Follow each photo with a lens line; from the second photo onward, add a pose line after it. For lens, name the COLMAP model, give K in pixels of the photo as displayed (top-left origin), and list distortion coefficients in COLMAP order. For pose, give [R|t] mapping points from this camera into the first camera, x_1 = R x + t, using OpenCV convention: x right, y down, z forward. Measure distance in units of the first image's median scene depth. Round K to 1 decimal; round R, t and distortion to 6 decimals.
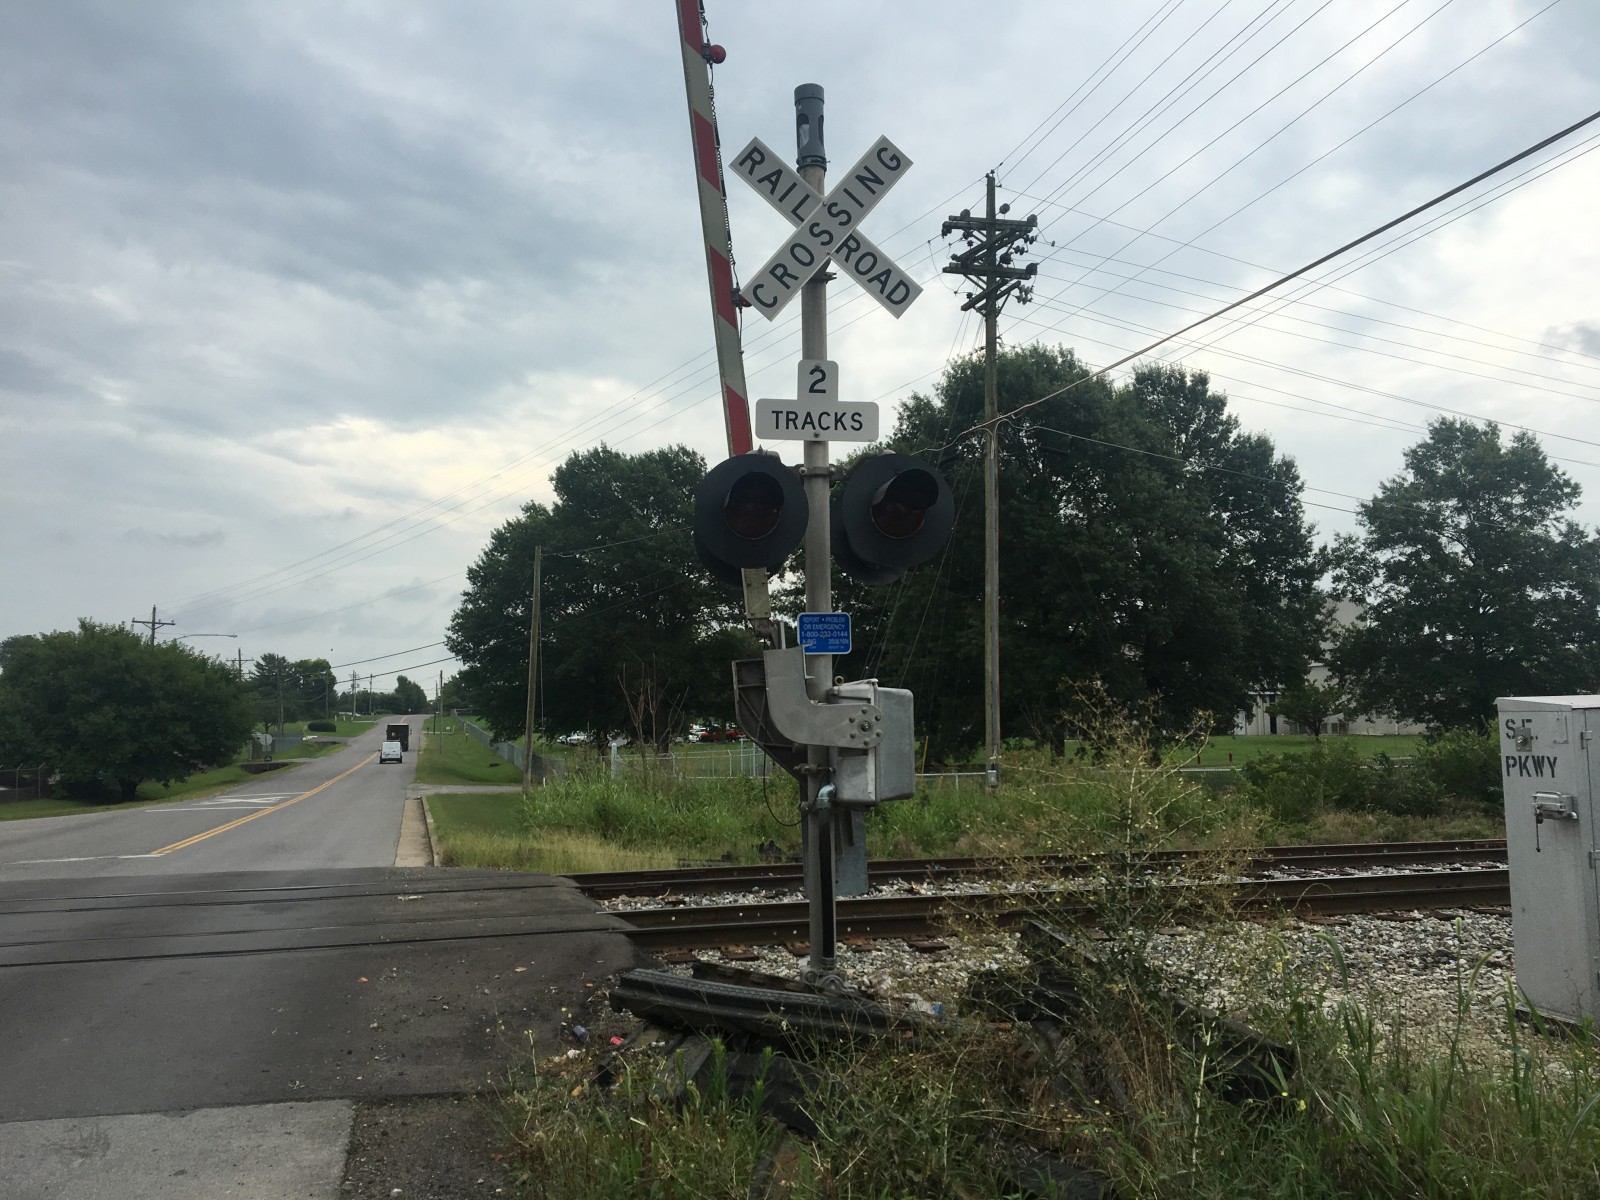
lens RADIAL K [[1337.3, 0, 776.1], [0, 1337.3, 586.1], [0, 0, 1]] dist [0.086972, -0.127921]
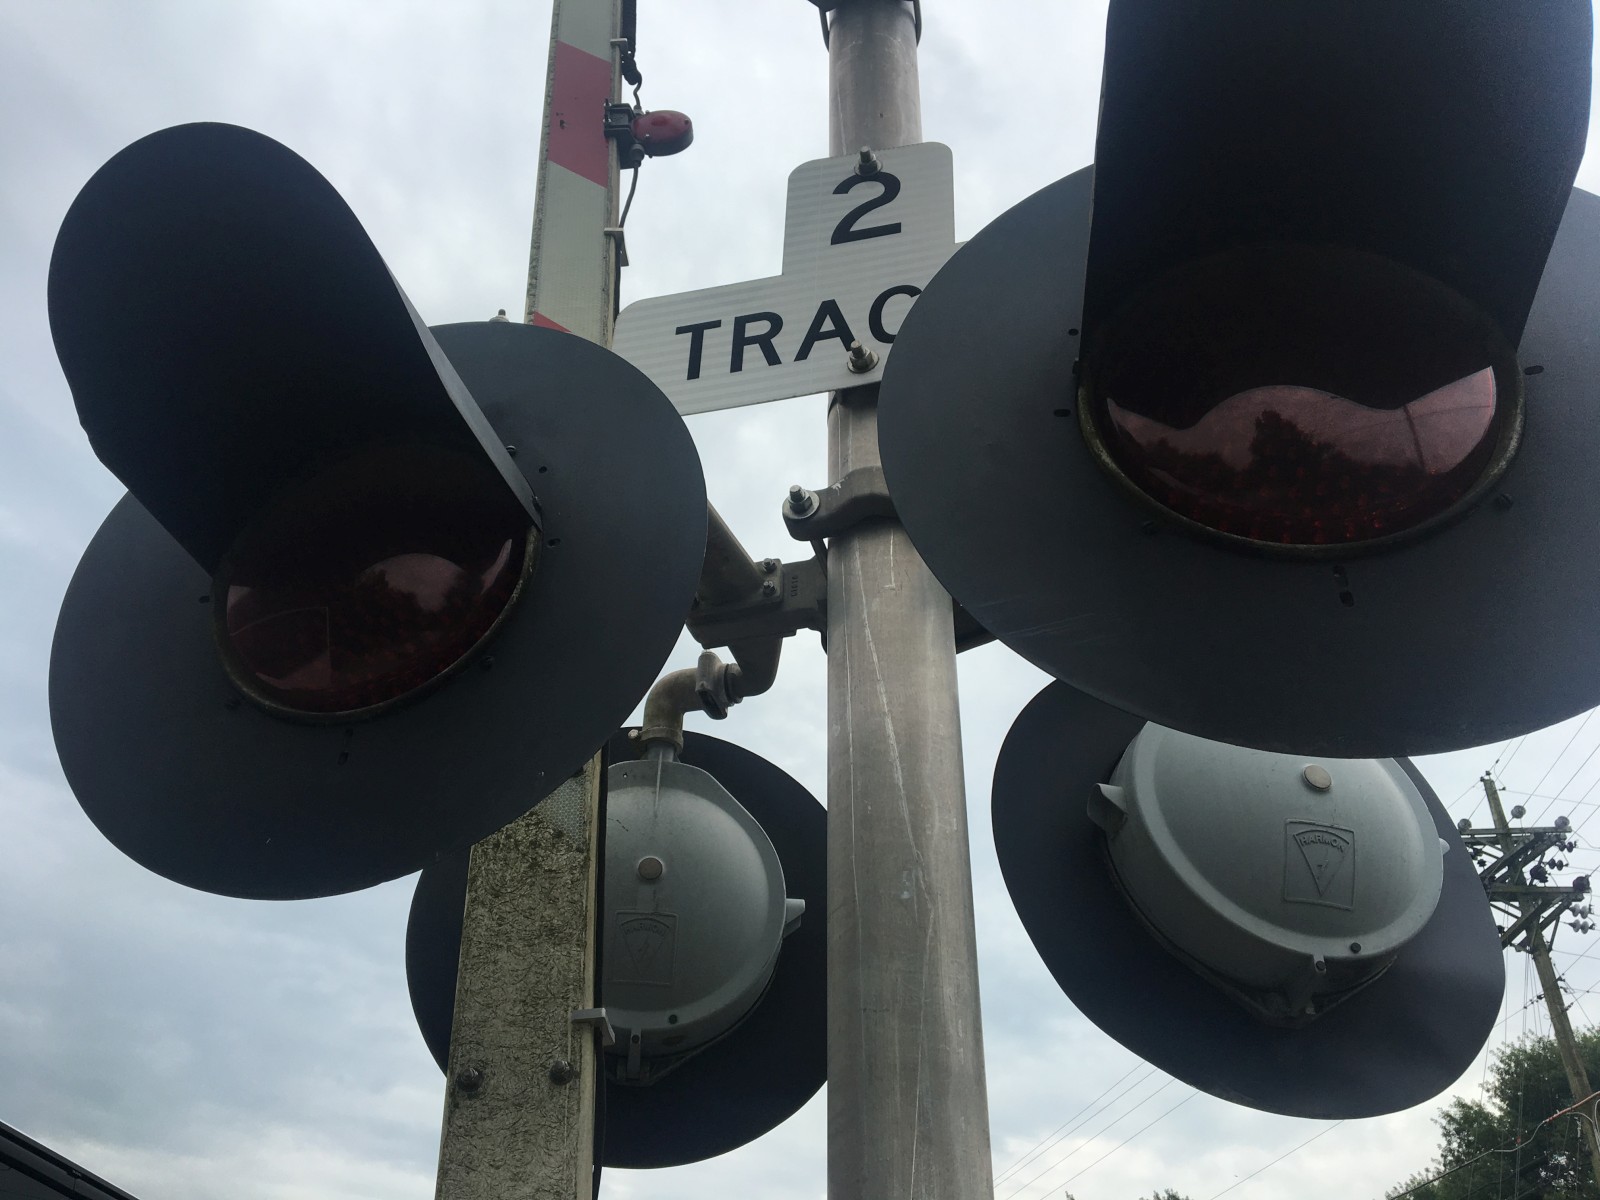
lens RADIAL K [[1337.3, 0, 770.3], [0, 1337.3, 636.6], [0, 0, 1]] dist [0.086972, -0.127921]
pose [[0.939095, -0.178482, -0.293673, 0.016923], [0.011869, 0.870890, -0.491335, 0.007024], [0.343451, 0.457925, 0.819967, 0.200623]]
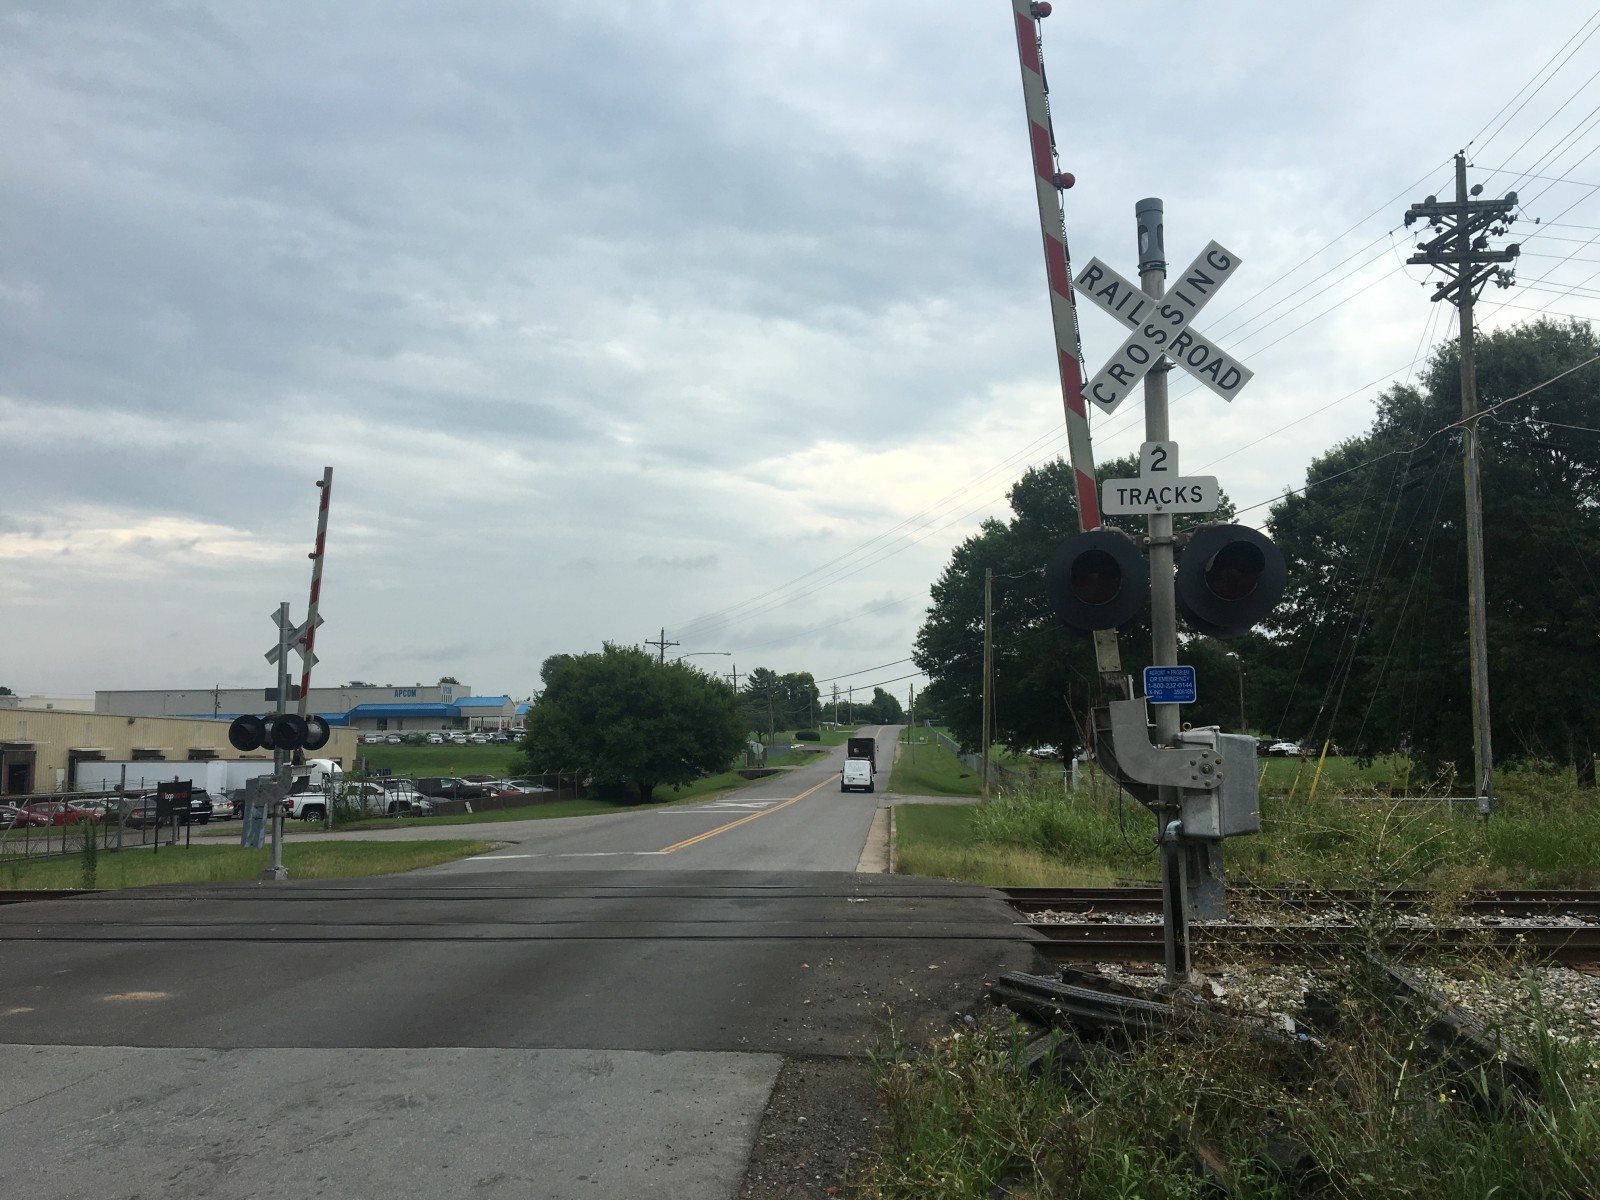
lens RADIAL K [[1337.3, 0, 785.3], [0, 1337.3, 584.8], [0, 0, 1]] dist [0.086972, -0.127921]
pose [[0.942472, -0.031810, -0.332767, 0.026001], [0.028897, 0.999489, -0.013701, -0.010067], [0.333032, 0.003297, 0.942910, -0.042124]]
